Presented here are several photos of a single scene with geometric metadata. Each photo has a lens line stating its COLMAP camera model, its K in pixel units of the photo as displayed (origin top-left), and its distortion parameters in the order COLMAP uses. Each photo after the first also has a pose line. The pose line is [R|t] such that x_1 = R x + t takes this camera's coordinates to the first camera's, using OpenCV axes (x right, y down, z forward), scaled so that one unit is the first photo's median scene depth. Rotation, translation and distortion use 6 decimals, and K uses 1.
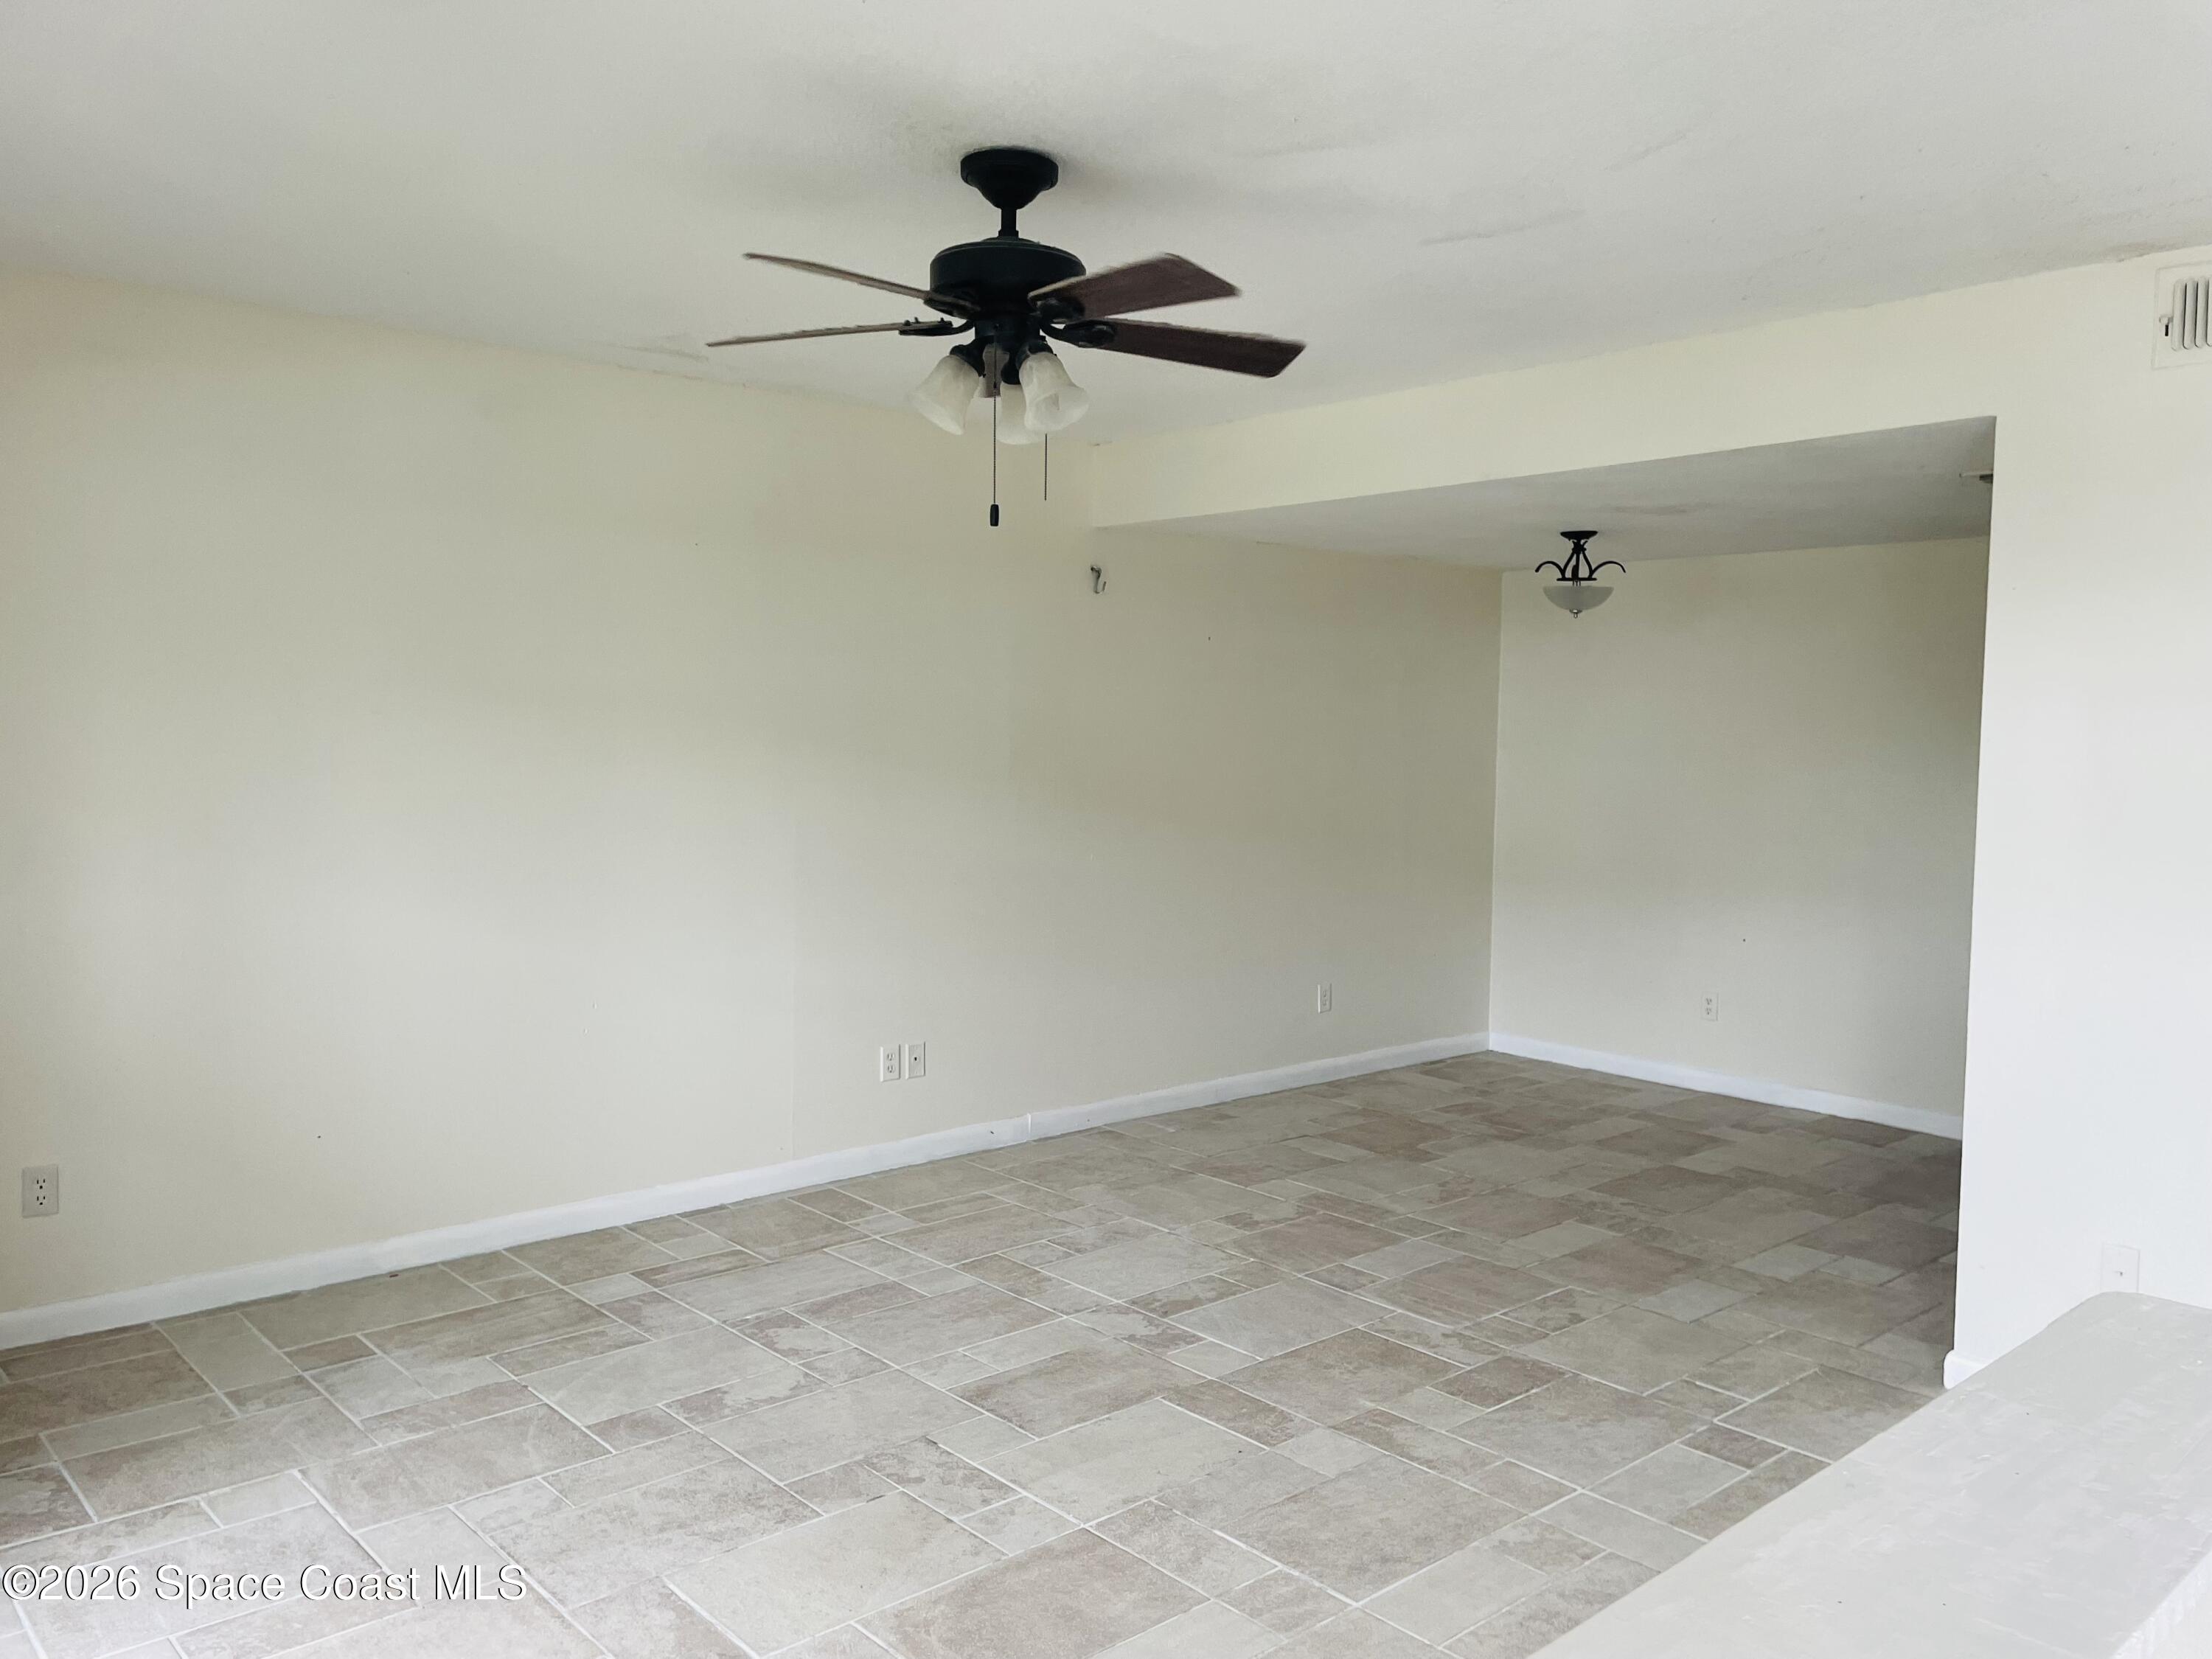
lens RADIAL K [[1693.4, 0, 1102.2], [0, 1693.4, 829.8], [0, 0, 1]] dist [0.071342, -0.098701]
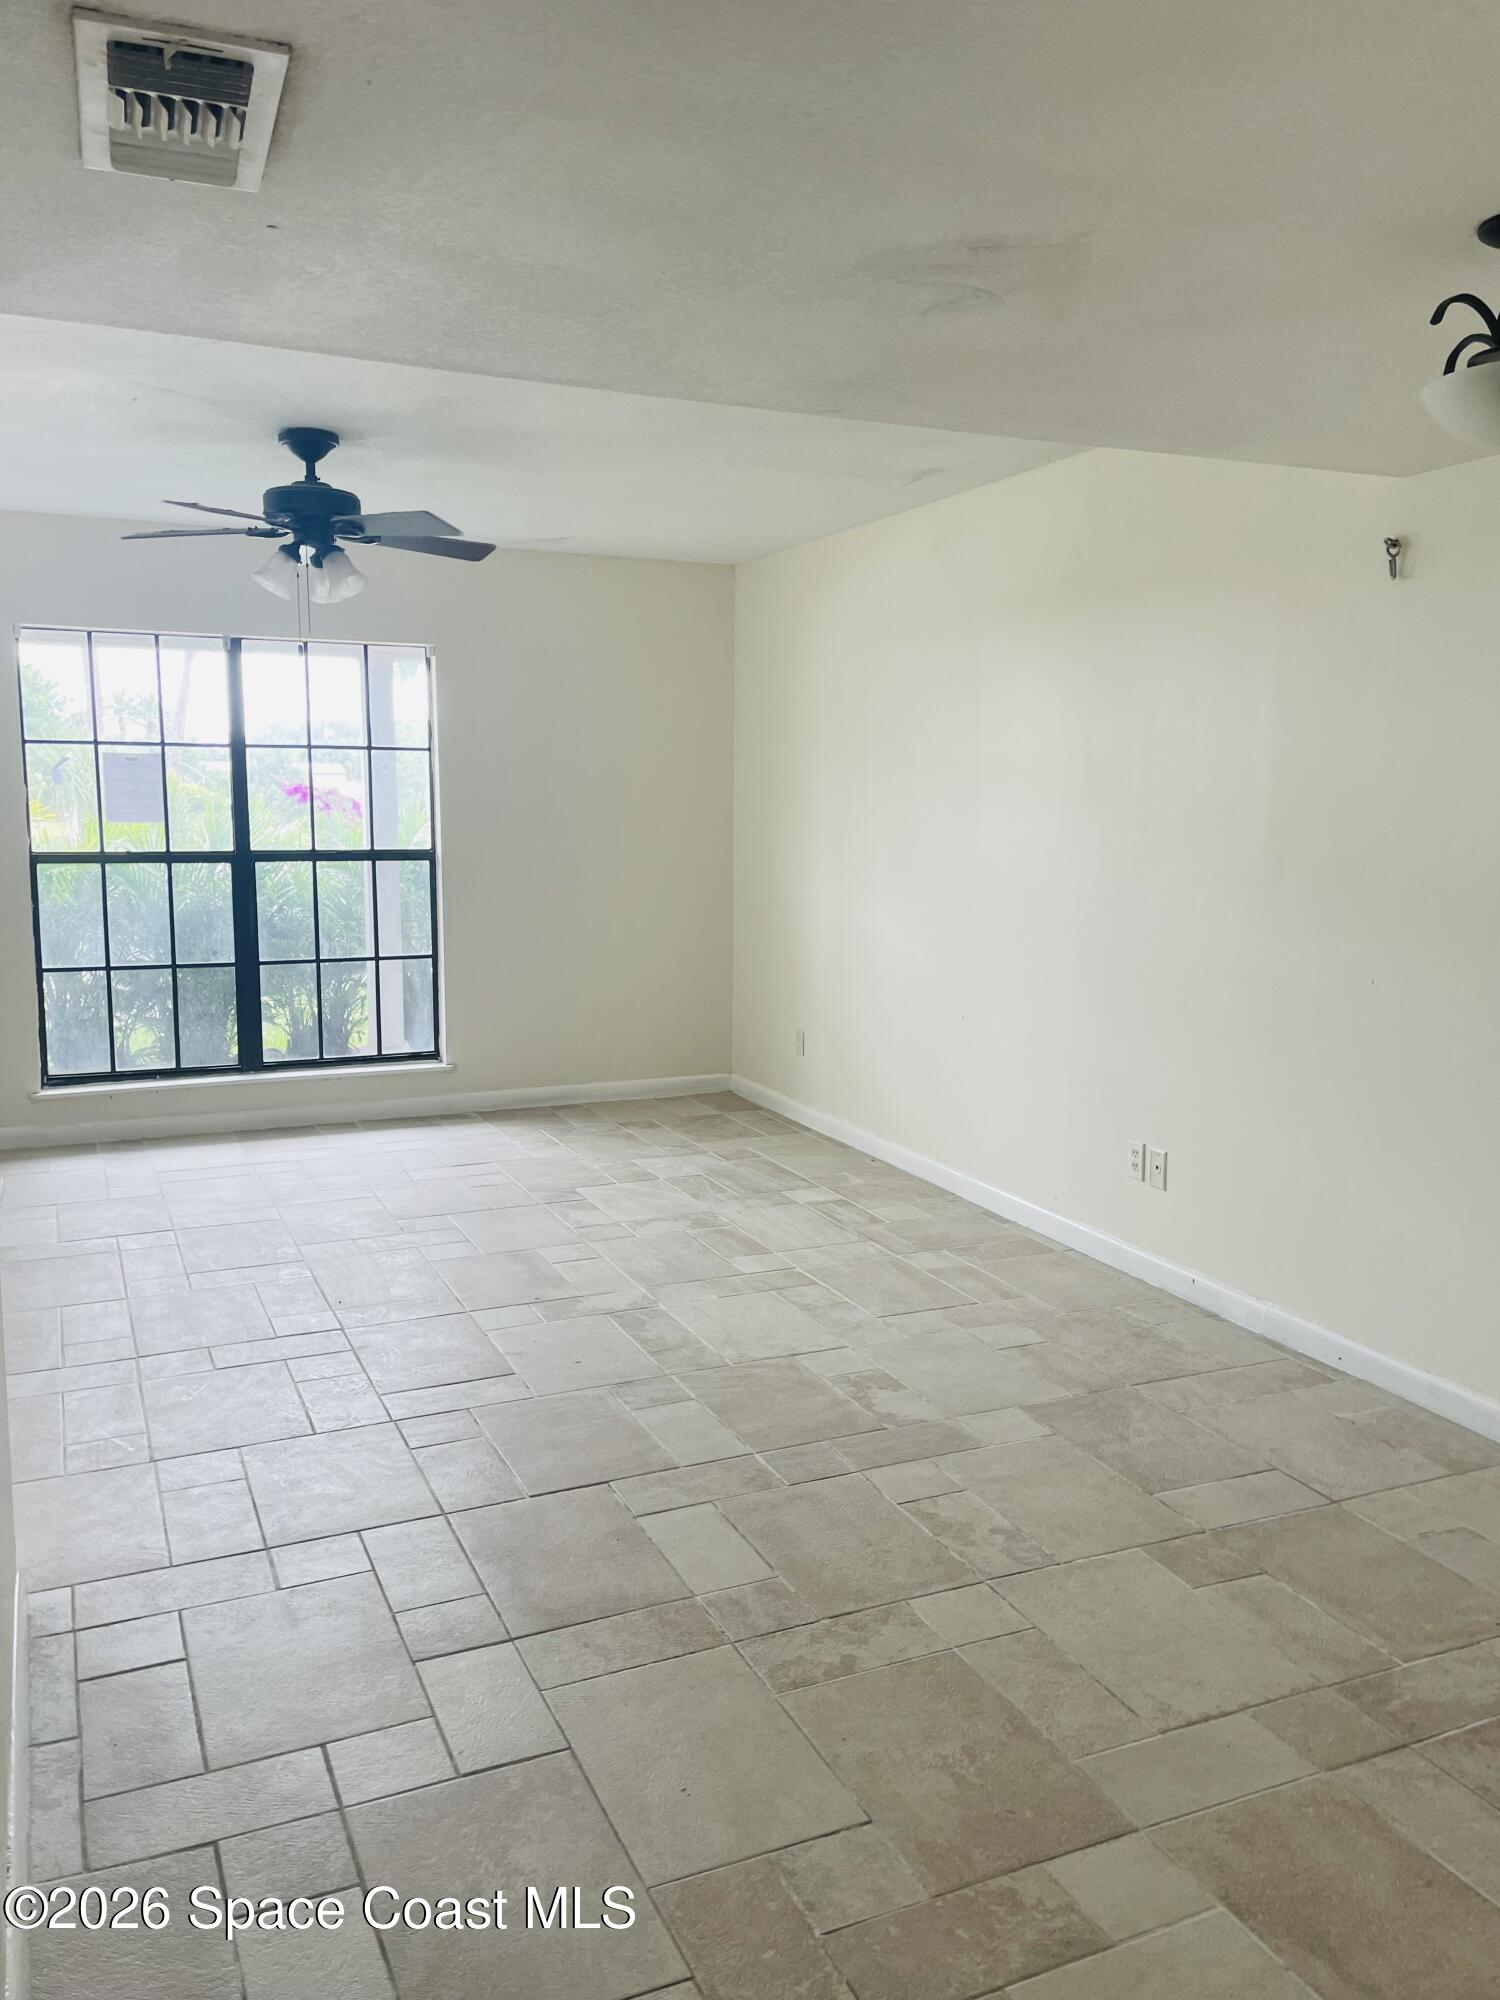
lens RADIAL K [[1584.7, 0, 748.3], [0, 1584.7, 1001.2], [0, 0, 1]] dist [0.012157, 0.000432]
pose [[-0.305663, 0.113609, -0.945338, 0.804607], [-0.078169, 0.986510, 0.143832, -0.056949], [0.948926, 0.117860, -0.292659, 1.149109]]
